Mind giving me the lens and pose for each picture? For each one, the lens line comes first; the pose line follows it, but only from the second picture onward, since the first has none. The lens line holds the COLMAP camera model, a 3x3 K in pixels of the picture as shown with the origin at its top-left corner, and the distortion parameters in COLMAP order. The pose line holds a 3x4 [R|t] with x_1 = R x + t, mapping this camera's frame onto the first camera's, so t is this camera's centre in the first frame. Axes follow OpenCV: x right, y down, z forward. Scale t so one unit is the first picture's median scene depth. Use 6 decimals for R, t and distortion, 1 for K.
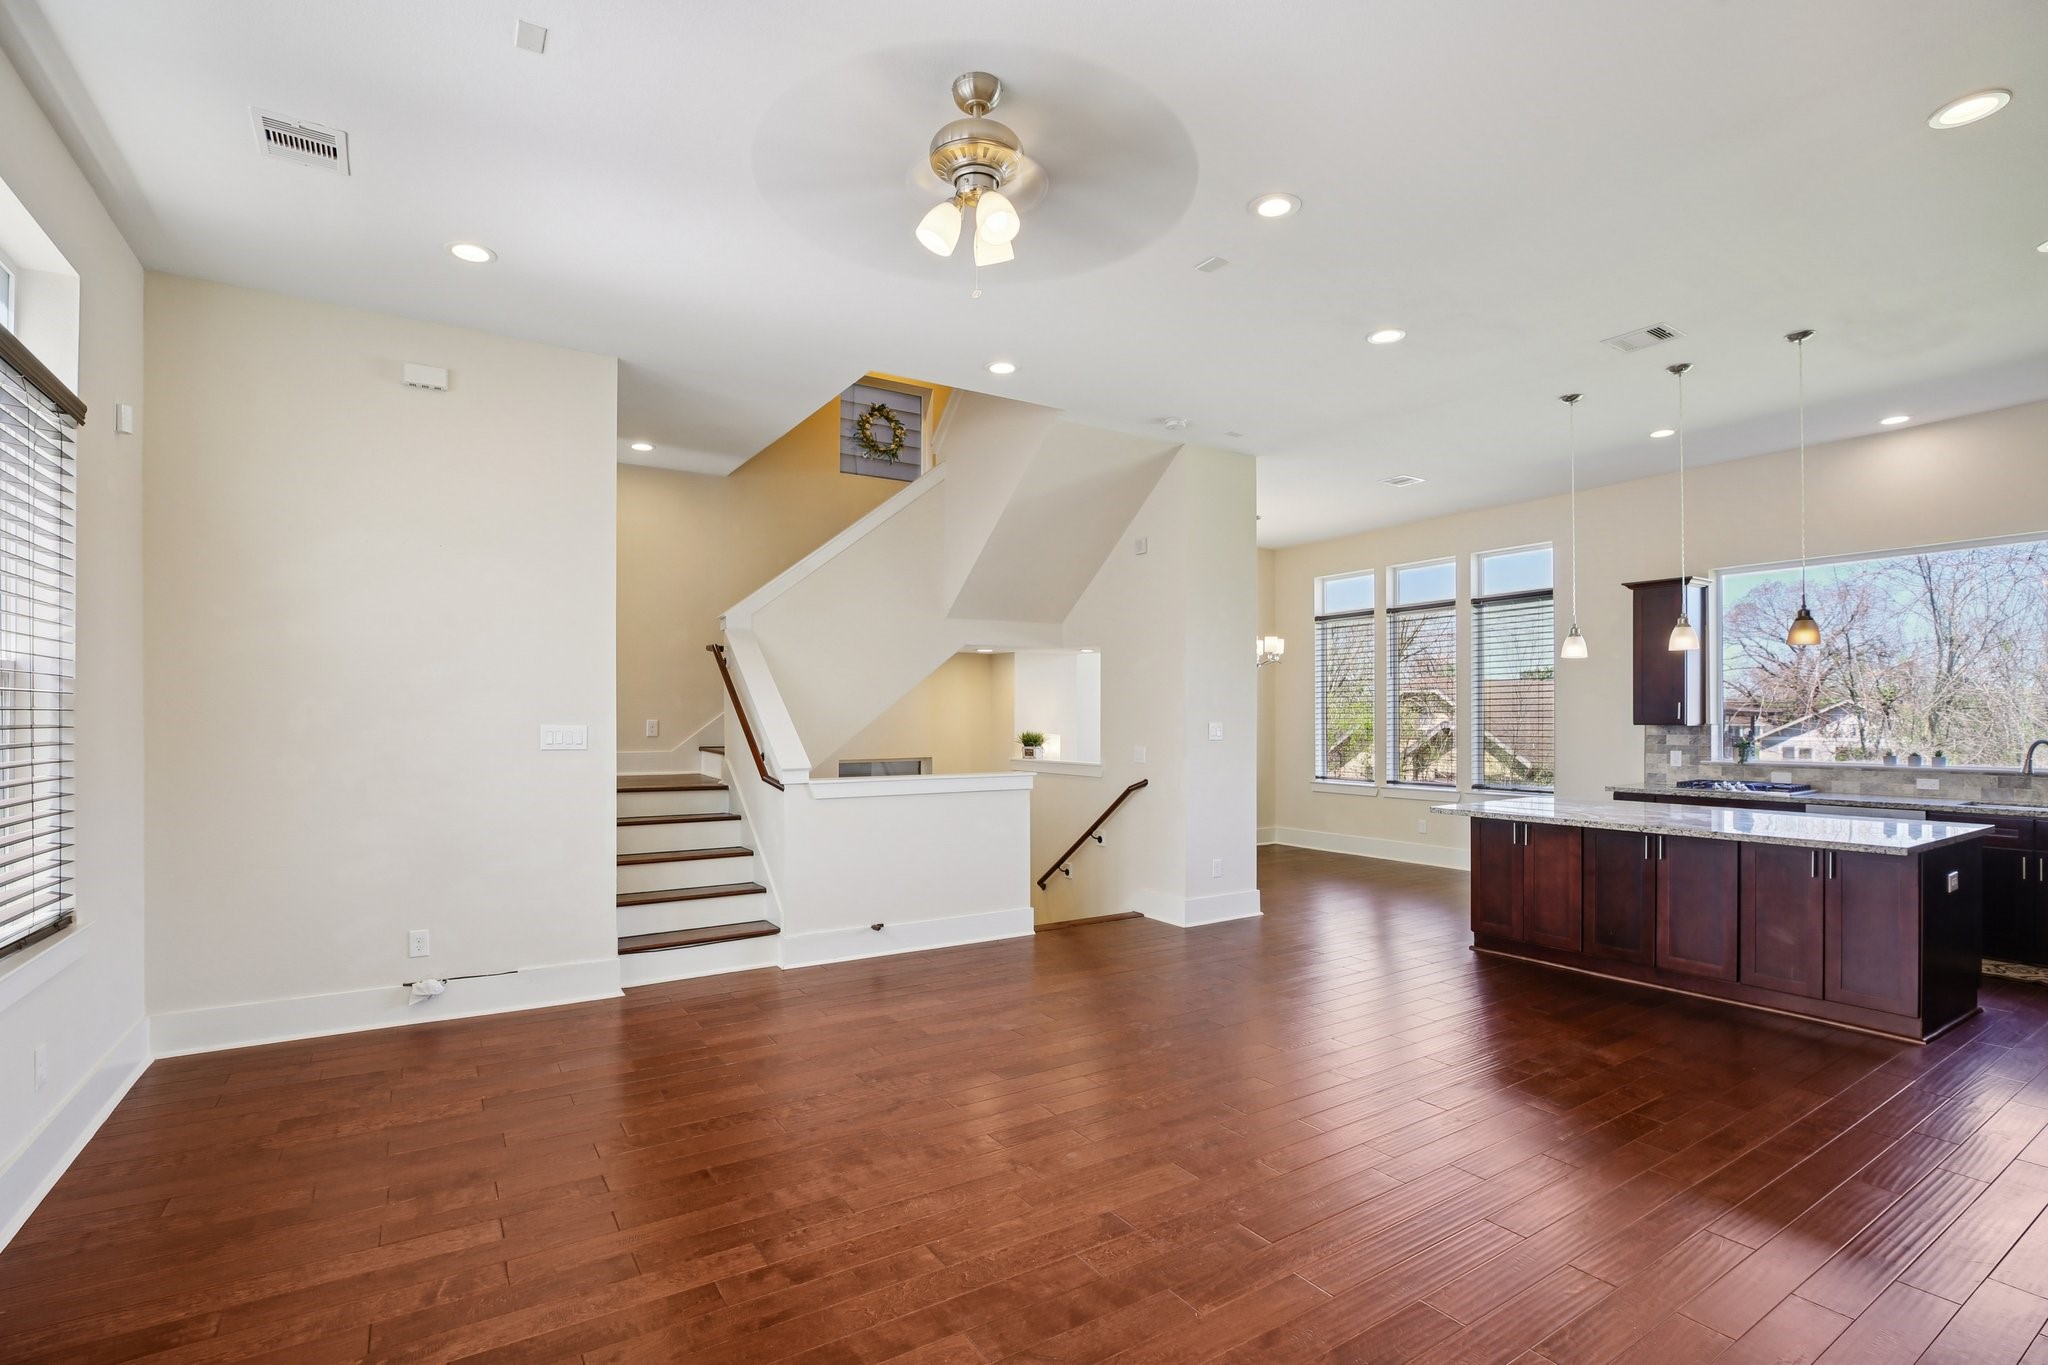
lens RADIAL K [[943.9, 0, 1013.6], [0, 943.9, 702.4], [0, 0, 1]] dist [-0.031148, 0.002498]
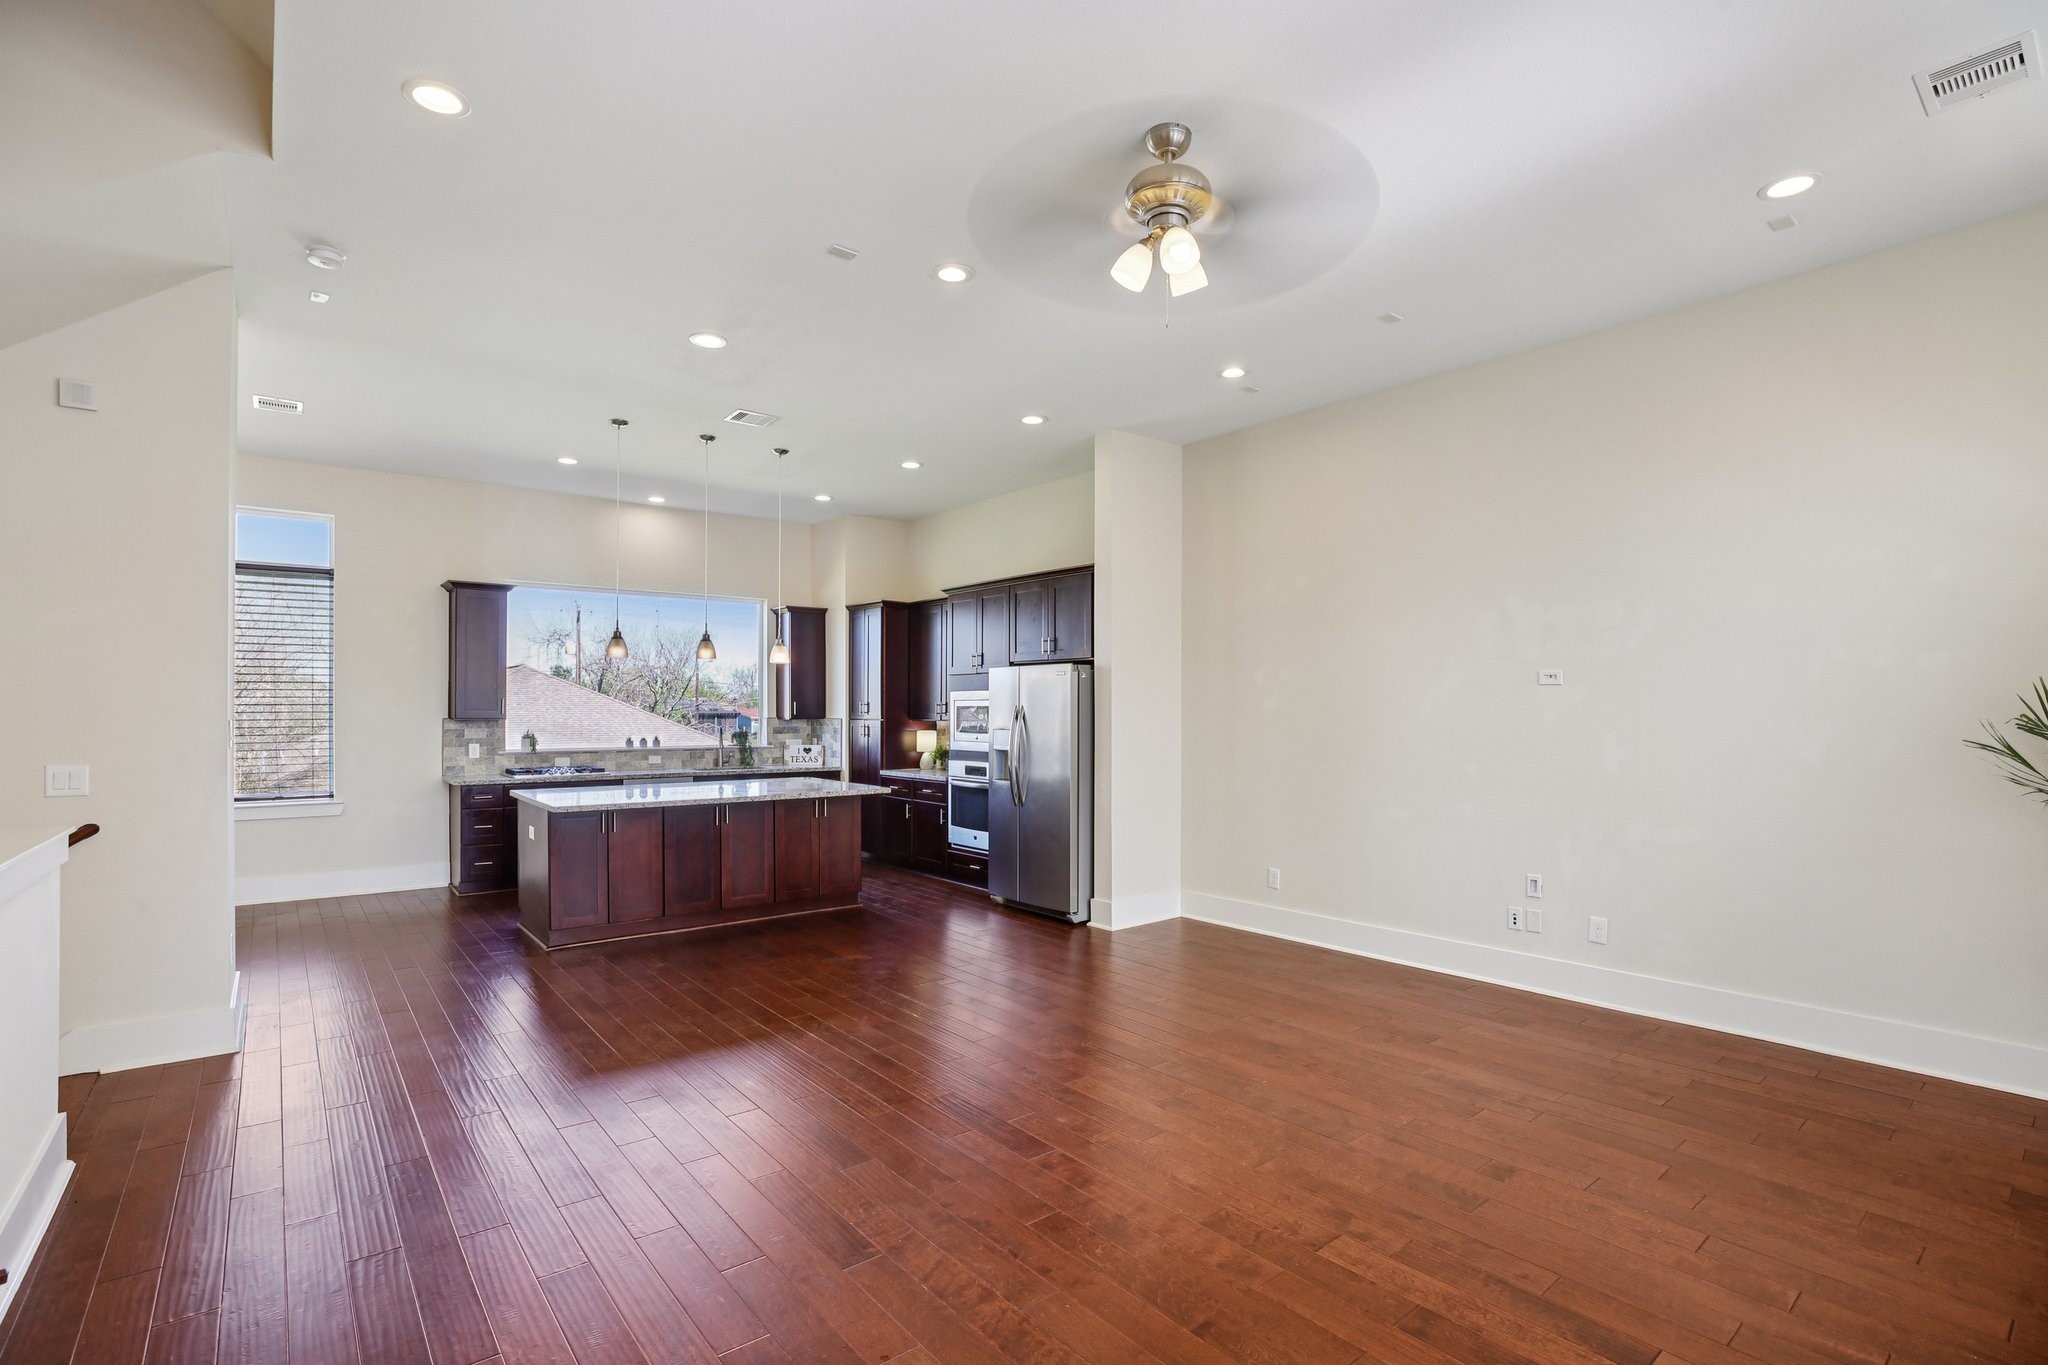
lens RADIAL K [[943.9, 0, 1020.7], [0, 943.9, 690.9], [0, 0, 1]] dist [-0.031148, 0.002498]
pose [[-0.116371, 0.023330, 0.992932, -0.513766], [-0.015266, 0.999564, -0.025275, 0.010693], [-0.993088, -0.018099, -0.115964, 0.601962]]
